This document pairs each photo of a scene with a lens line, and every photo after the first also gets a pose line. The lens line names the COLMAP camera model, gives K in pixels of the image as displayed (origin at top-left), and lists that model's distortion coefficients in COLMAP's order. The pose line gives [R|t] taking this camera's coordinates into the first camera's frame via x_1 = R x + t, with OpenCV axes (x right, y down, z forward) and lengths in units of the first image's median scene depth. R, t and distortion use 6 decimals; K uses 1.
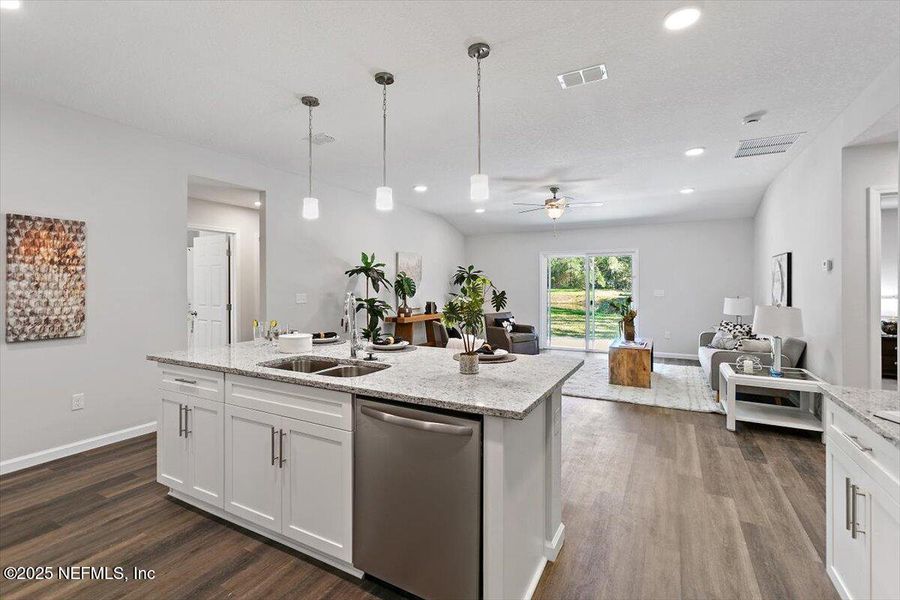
lens RADIAL K [[400.3, 0, 450.8], [0, 400.3, 287.1], [0, 0, 1]] dist [0.016505, 0.000261]
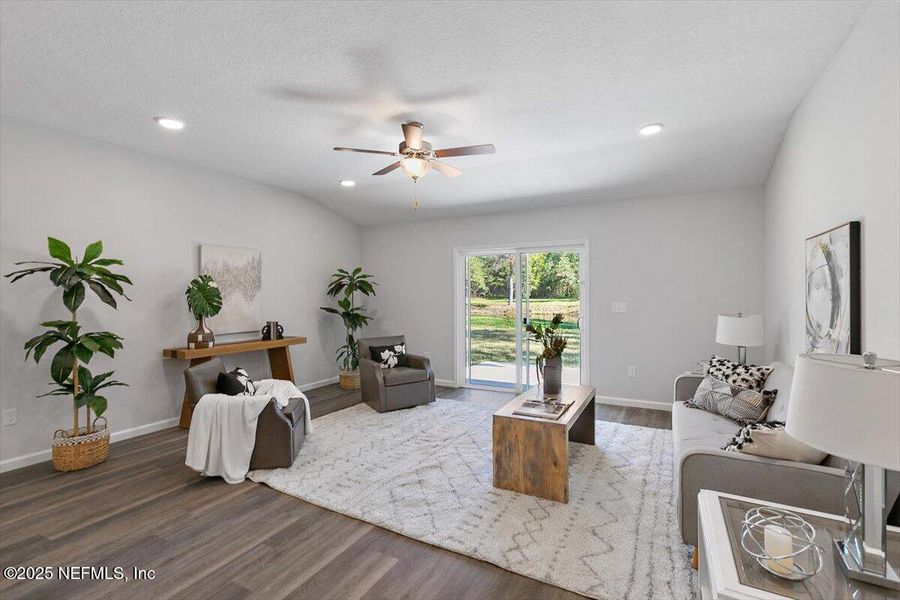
lens RADIAL K [[399.7, 0, 444.8], [0, 399.7, 296.3], [0, 0, 1]] dist [0.002405, 0.000920]
pose [[0.999913, -0.003711, -0.012629, 0.274395], [0.003685, 0.999991, -0.002067, -0.002455], [0.012637, 0.002020, 0.999918, 0.390587]]
